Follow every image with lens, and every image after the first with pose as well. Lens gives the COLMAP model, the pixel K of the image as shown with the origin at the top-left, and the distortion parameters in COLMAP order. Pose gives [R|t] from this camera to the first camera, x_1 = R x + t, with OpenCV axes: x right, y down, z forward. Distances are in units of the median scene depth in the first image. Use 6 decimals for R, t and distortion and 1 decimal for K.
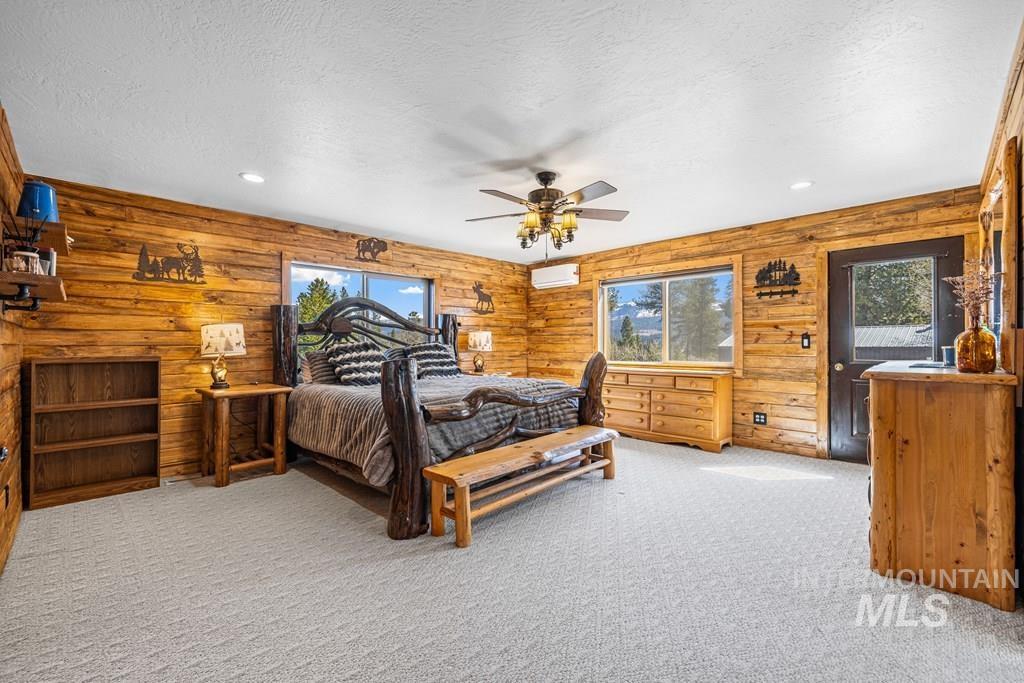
lens RADIAL K [[428.1, 0, 510.2], [0, 428.1, 339.9], [0, 0, 1]] dist [-0.000355, 0.000440]
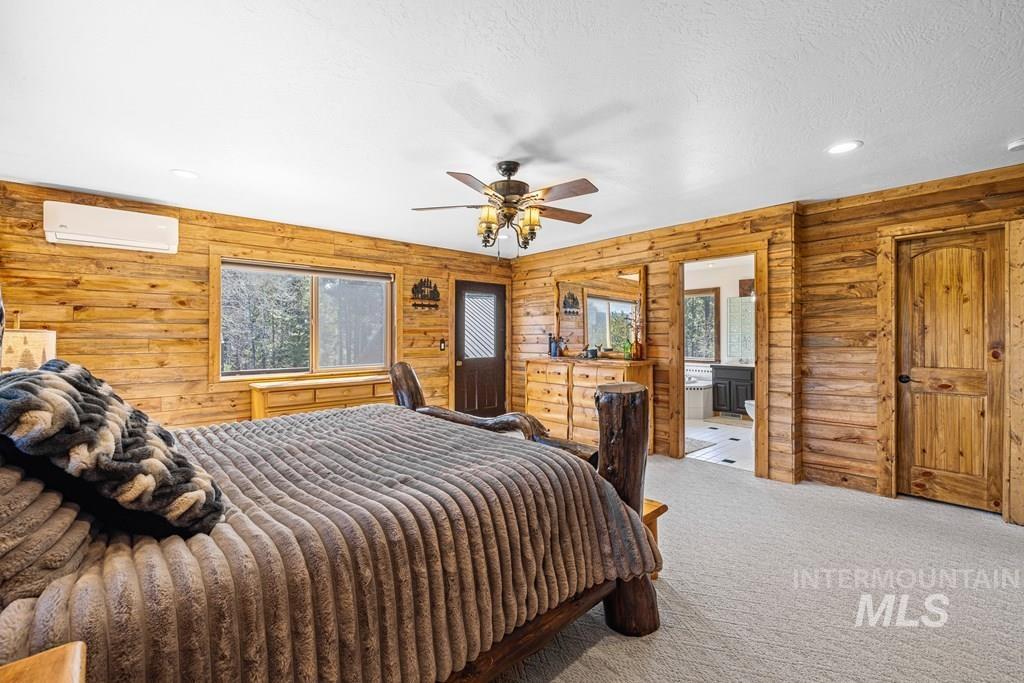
lens RADIAL K [[457.4, 0, 510.1], [0, 457.4, 340.4], [0, 0, 1]] dist [0.002080, 0.000141]
pose [[0.034097, 0.004184, 0.999410, -0.649964], [0.007054, 0.999965, -0.004427, -0.003371], [-0.999394, 0.007200, 0.034067, 0.704768]]
